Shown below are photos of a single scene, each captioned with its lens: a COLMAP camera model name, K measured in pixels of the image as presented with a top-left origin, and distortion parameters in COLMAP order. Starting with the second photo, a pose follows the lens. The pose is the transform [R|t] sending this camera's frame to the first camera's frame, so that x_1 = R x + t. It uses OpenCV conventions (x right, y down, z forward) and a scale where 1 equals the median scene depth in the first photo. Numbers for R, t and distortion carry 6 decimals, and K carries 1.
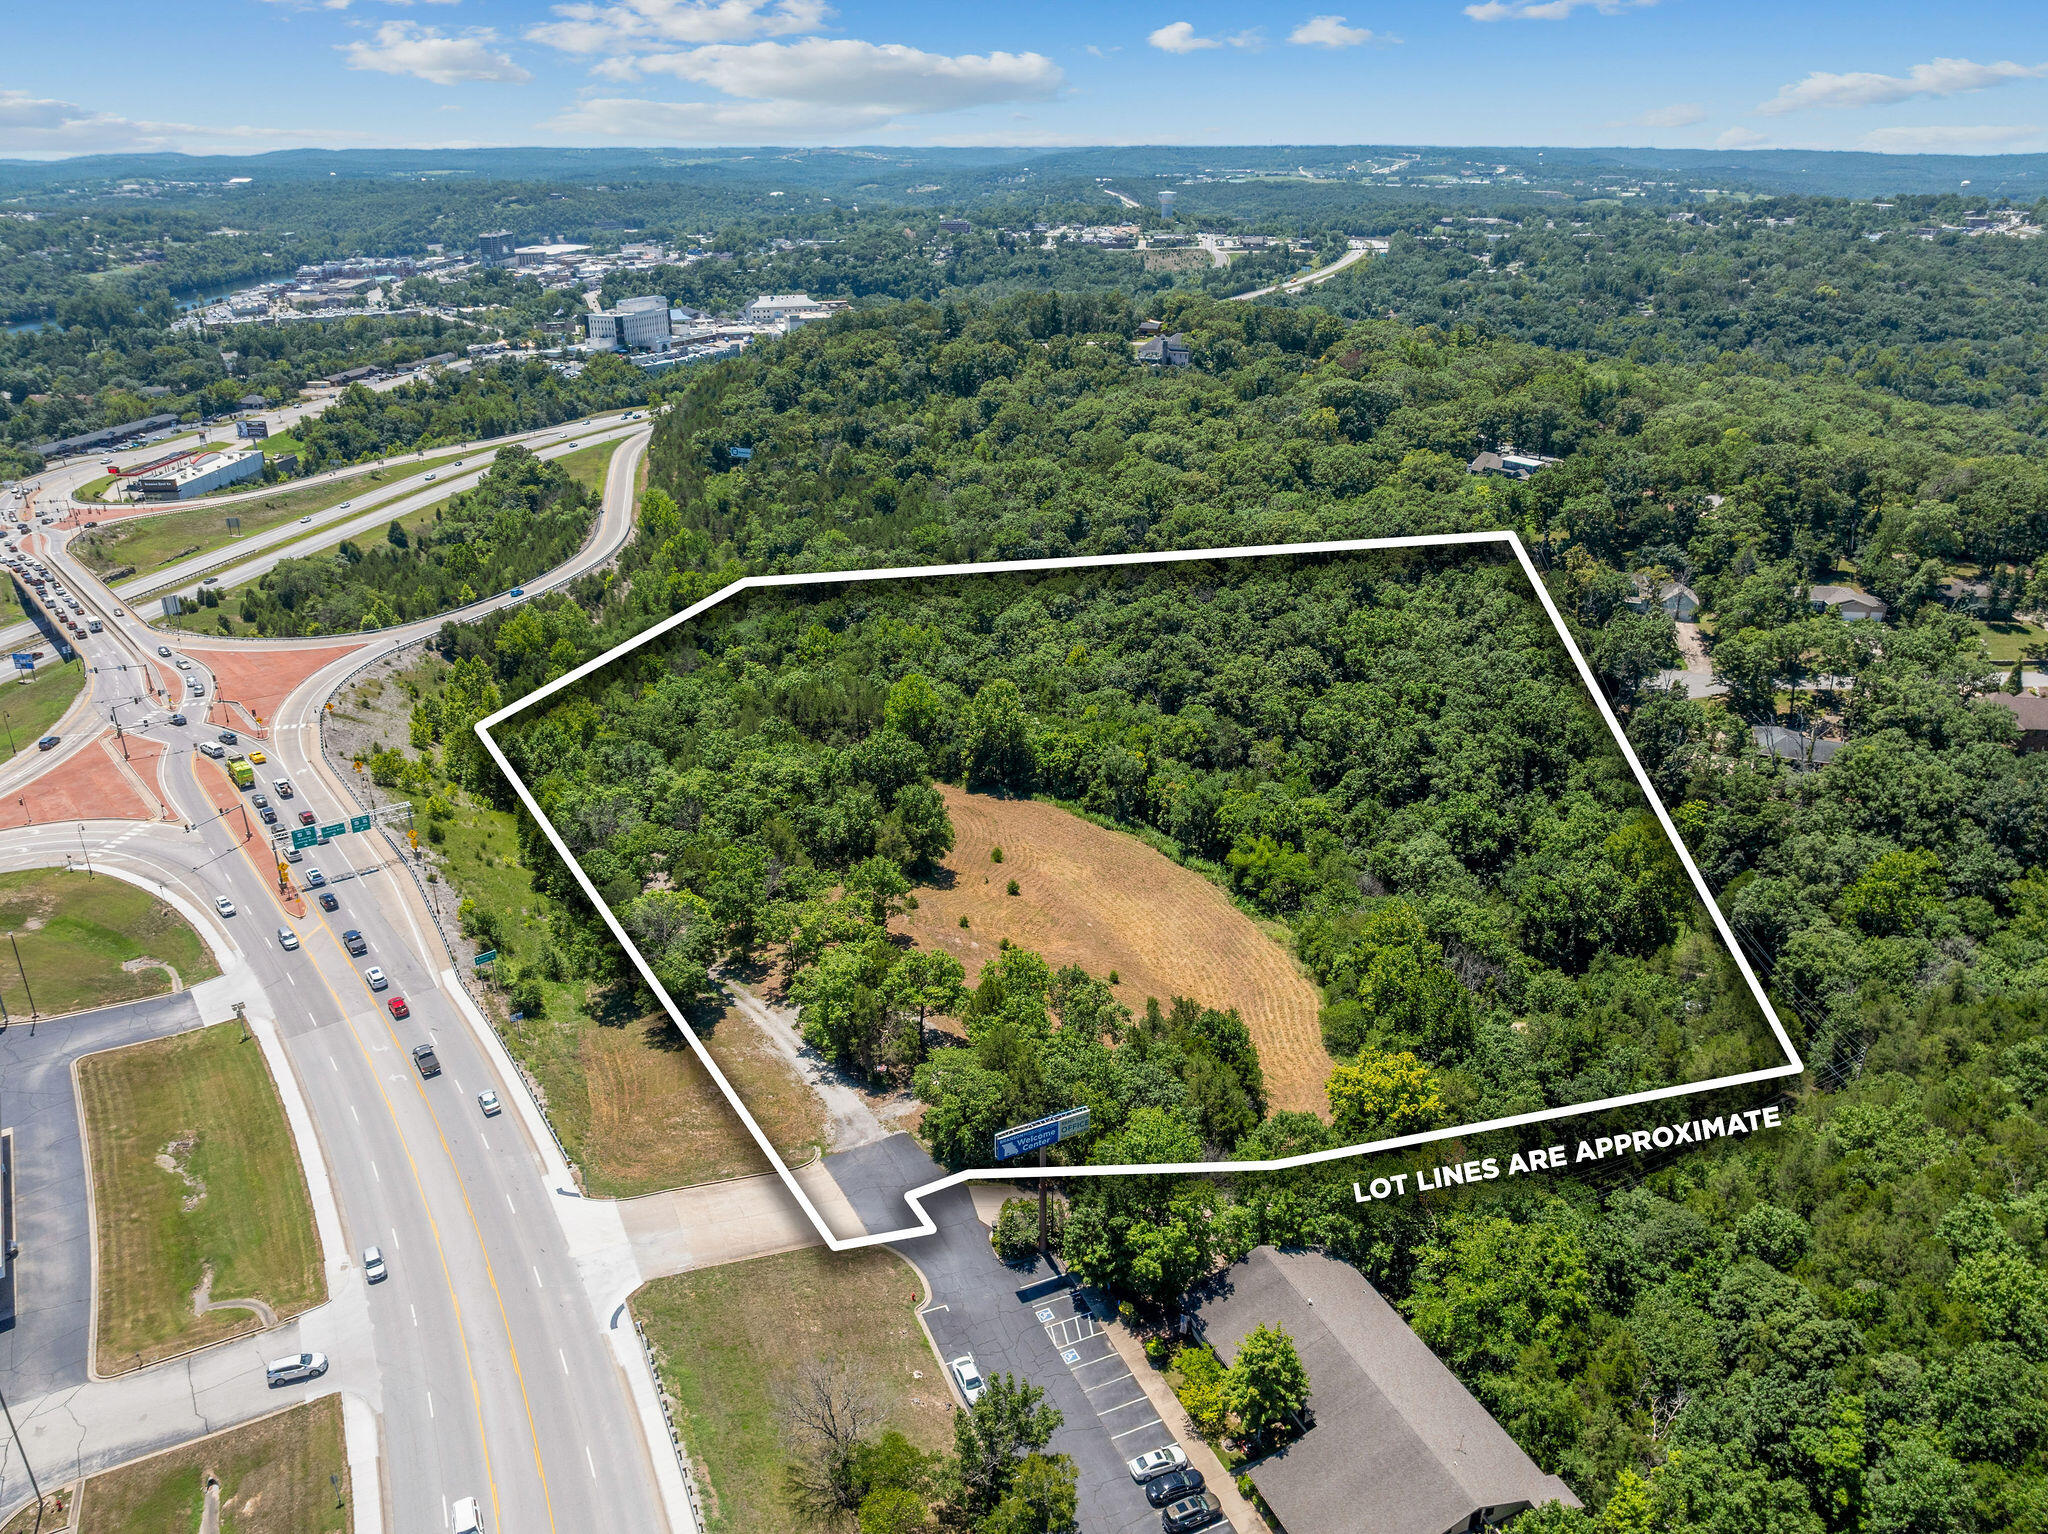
lens RADIAL K [[1438.3, 0, 1030.3], [0, 1438.3, 779.8], [0, 0, 1]] dist [-0.034342, -0.006860]
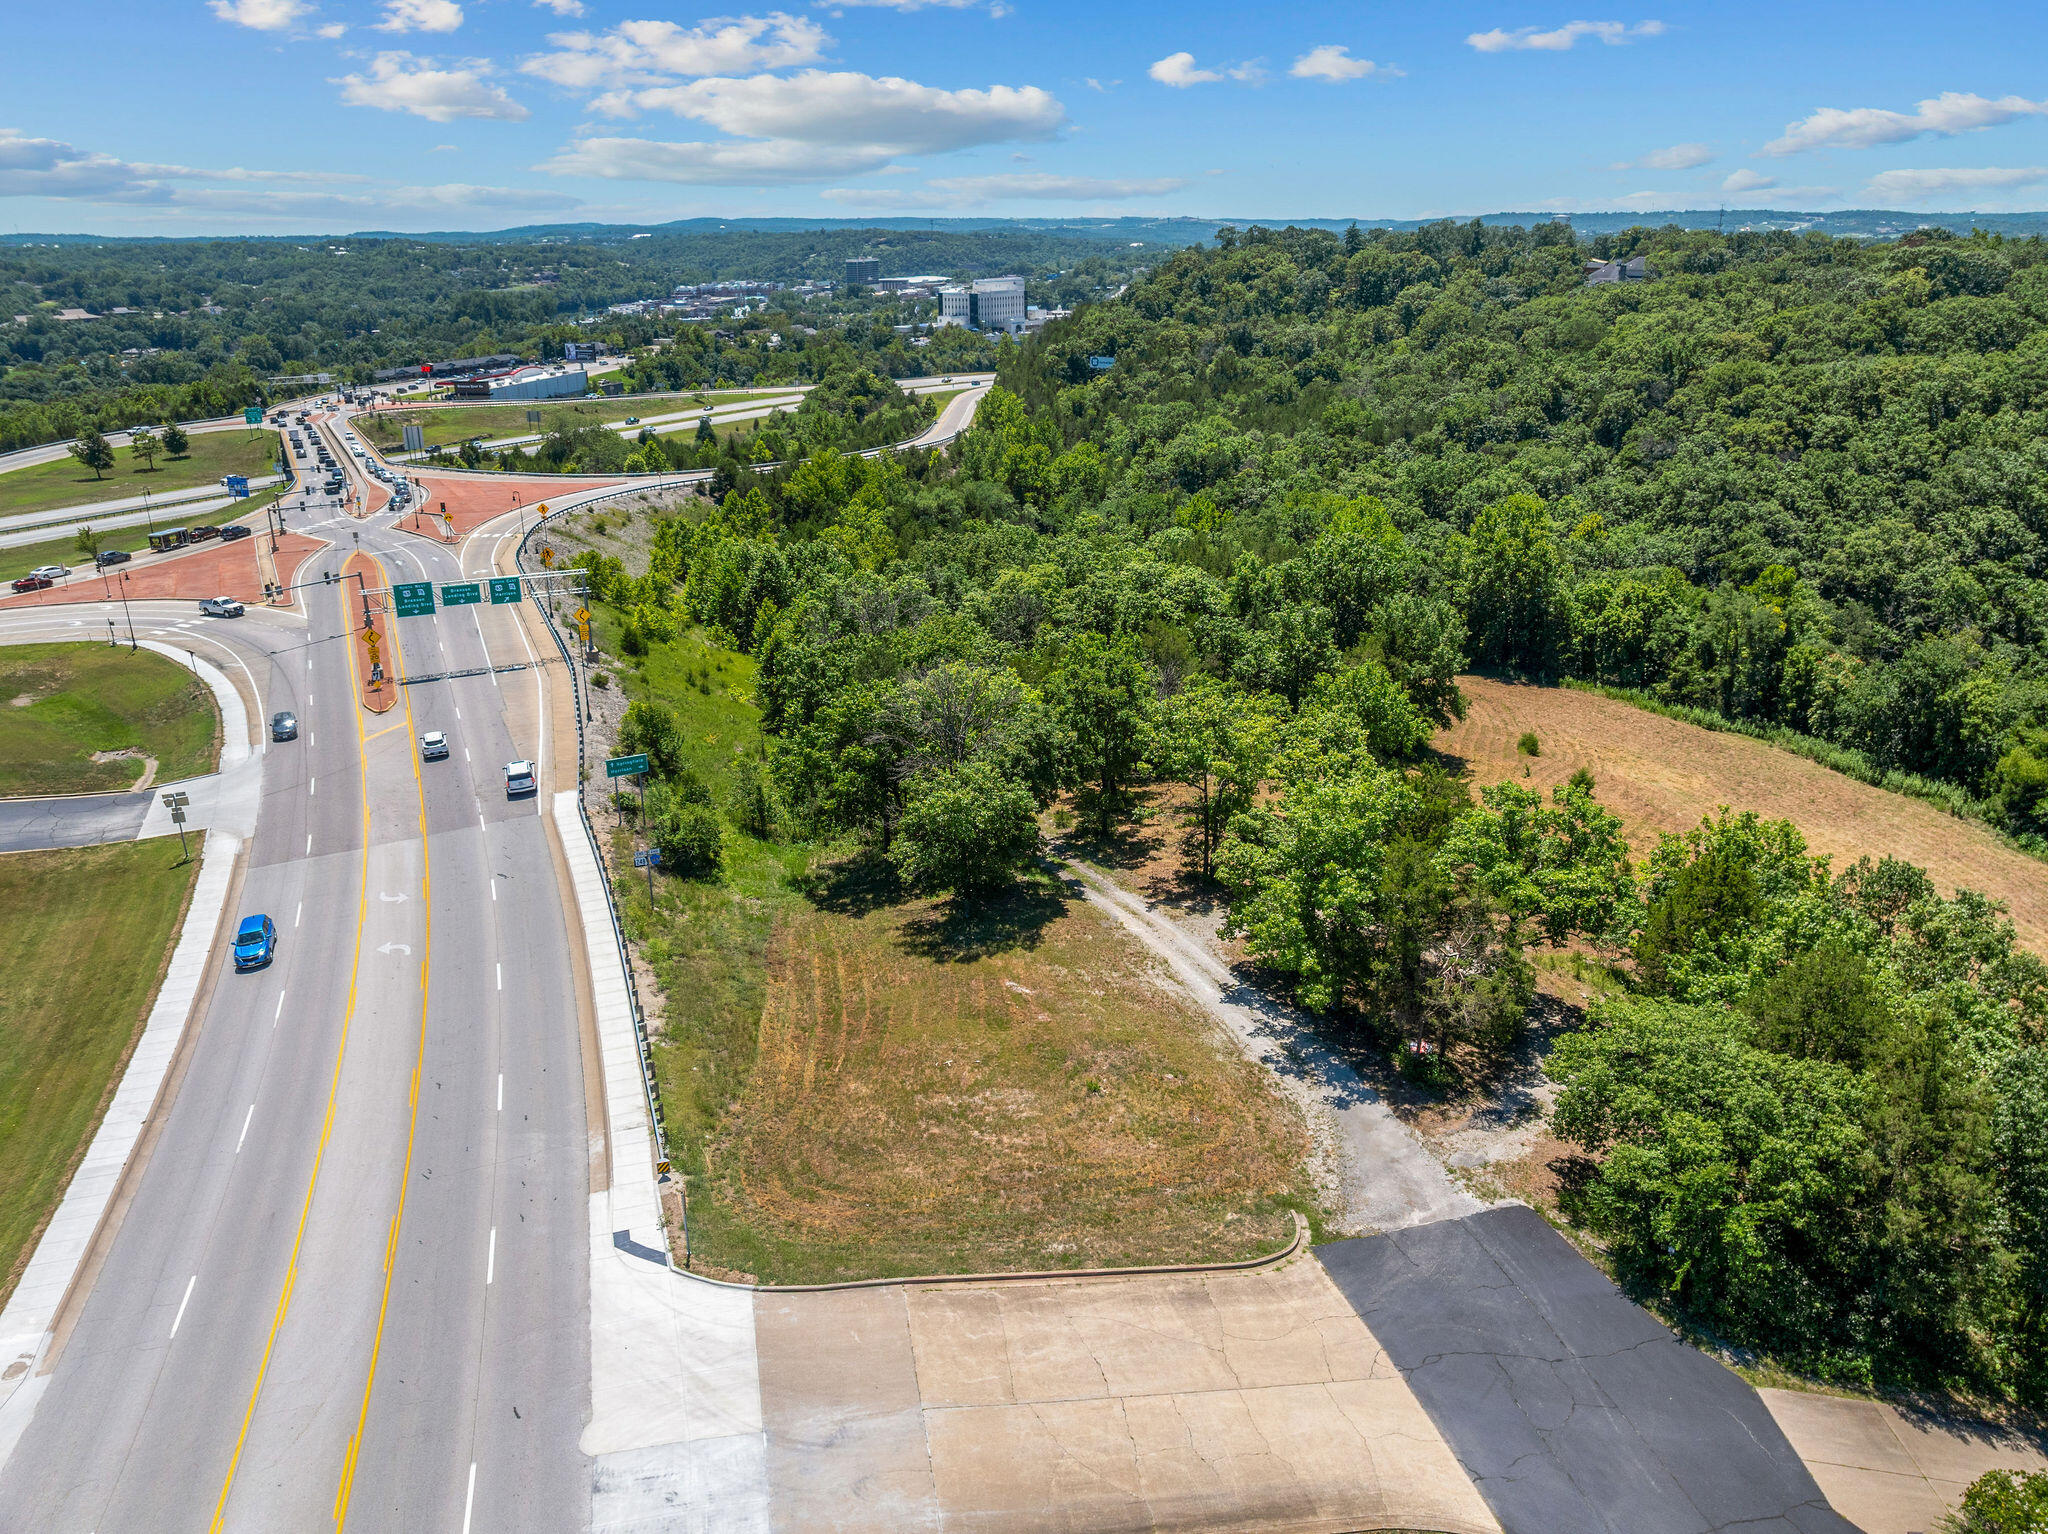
lens RADIAL K [[1438.3, 0, 1030.3], [0, 1438.3, 779.8], [0, 0, 1]] dist [-0.034342, -0.006860]
pose [[0.973717, 0.074726, -0.215155, -0.067058], [-0.084790, 0.995677, -0.037915, 0.075485], [0.211392, 0.055161, 0.975844, 0.283577]]
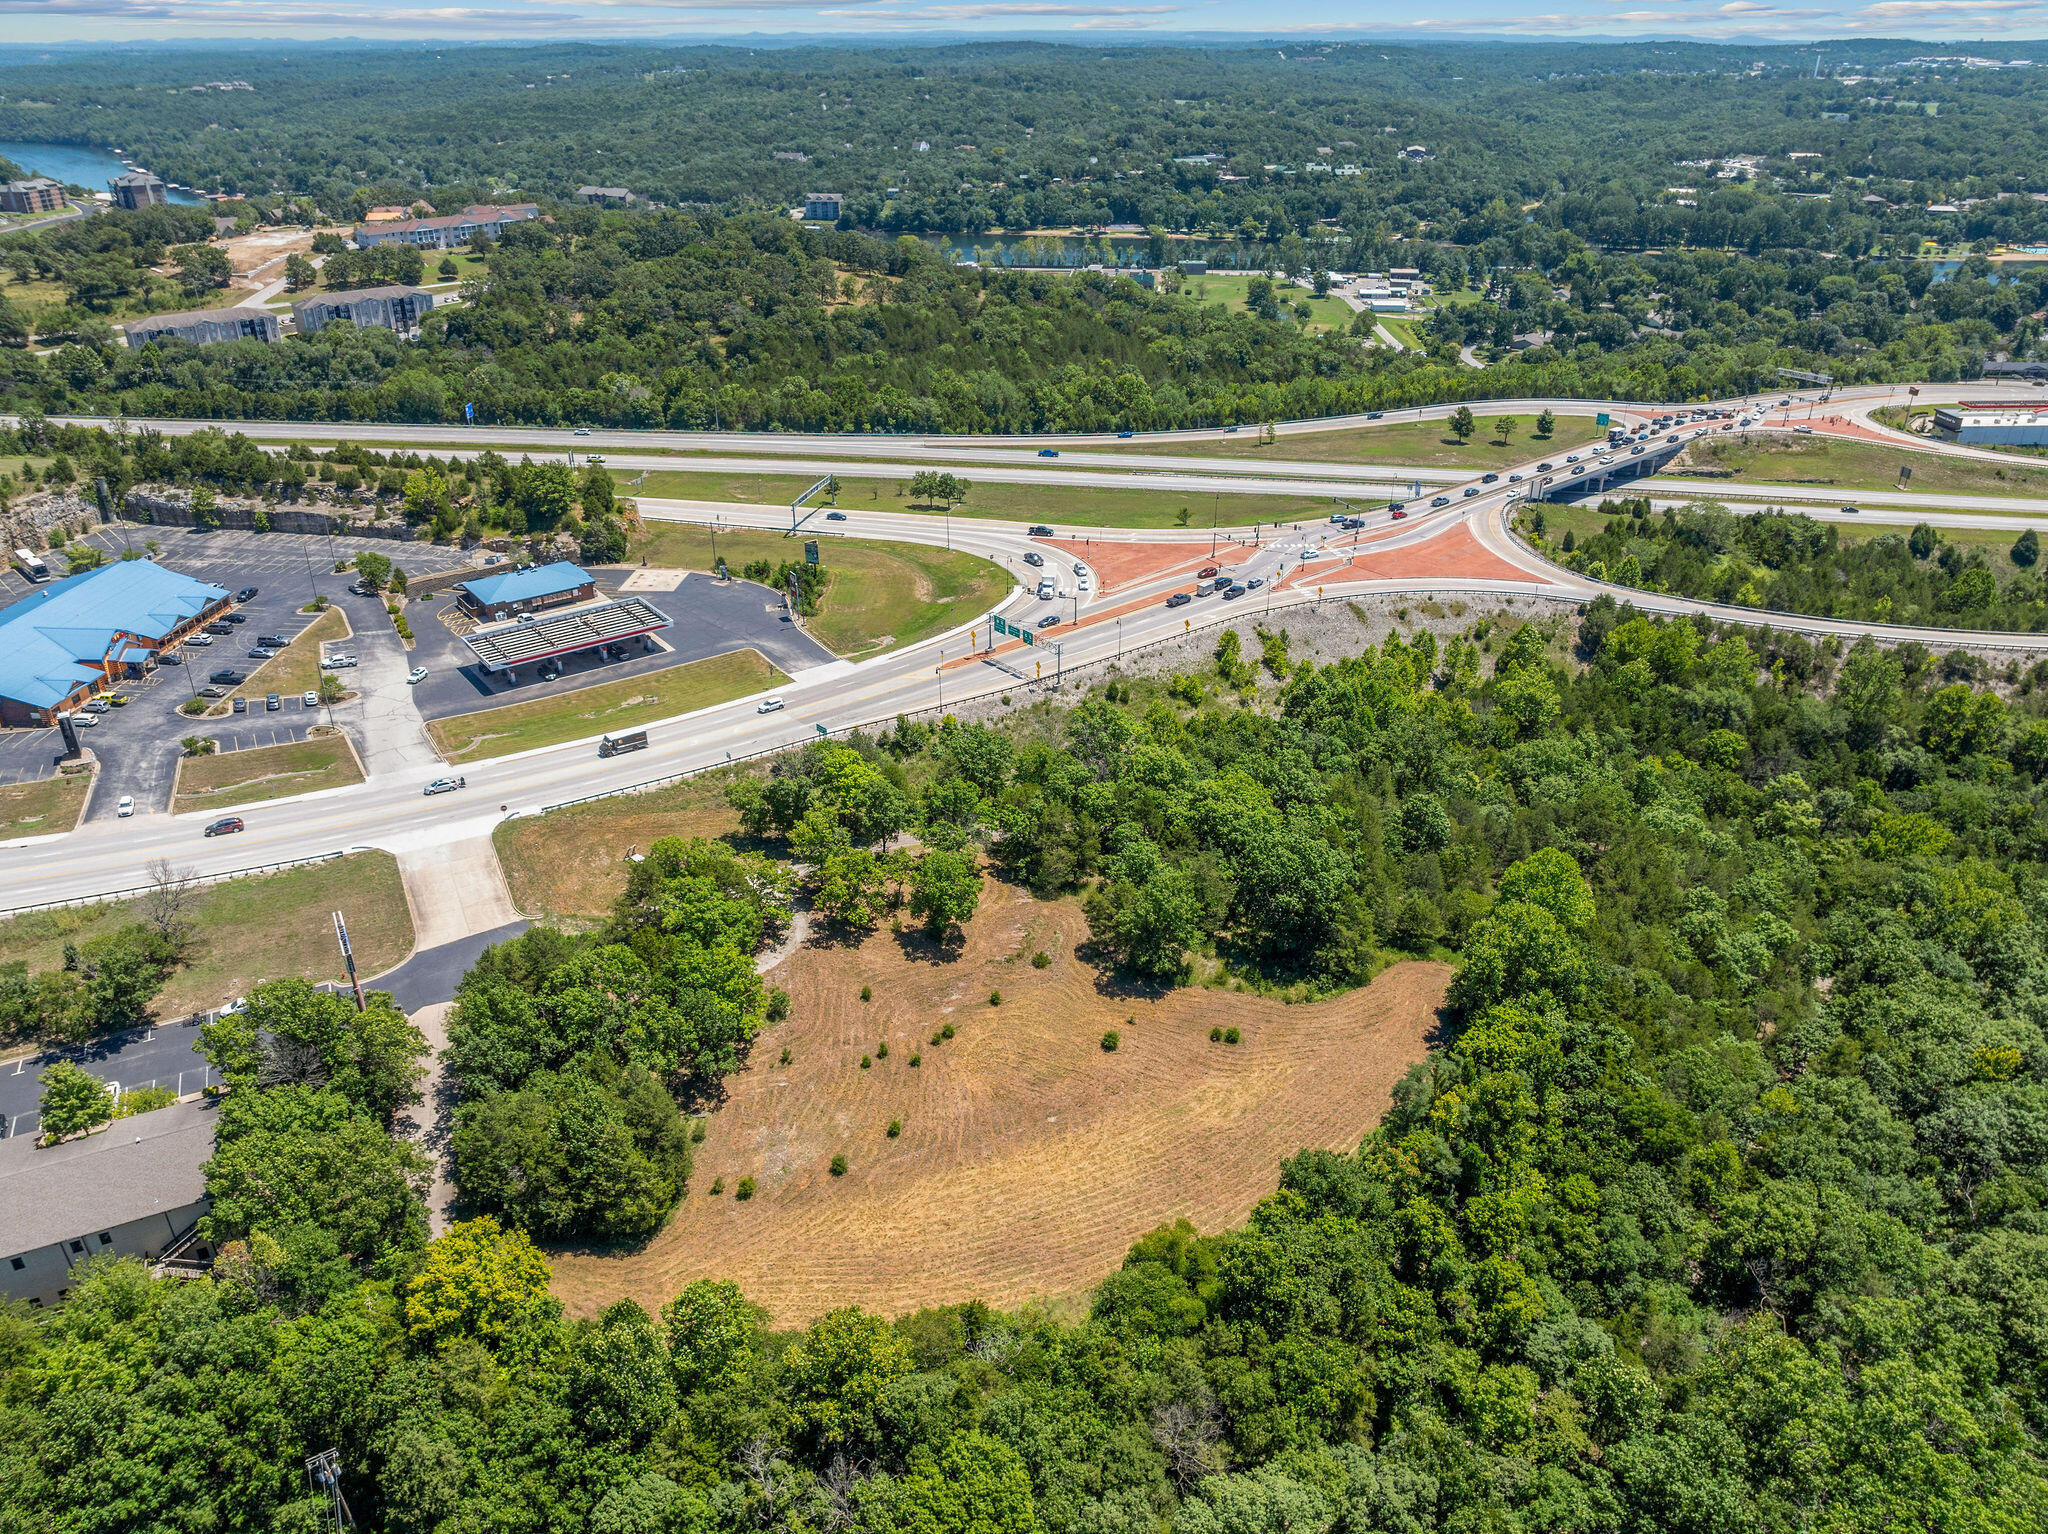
lens RADIAL K [[1438.3, 0, 1030.3], [0, 1438.3, 779.8], [0, 0, 1]] dist [-0.034342, -0.006860]
pose [[0.049214, 0.466380, -0.883214, 0.414220], [-0.400162, 0.819418, 0.410395, -0.234334], [0.915122, 0.333231, 0.226955, 0.493941]]
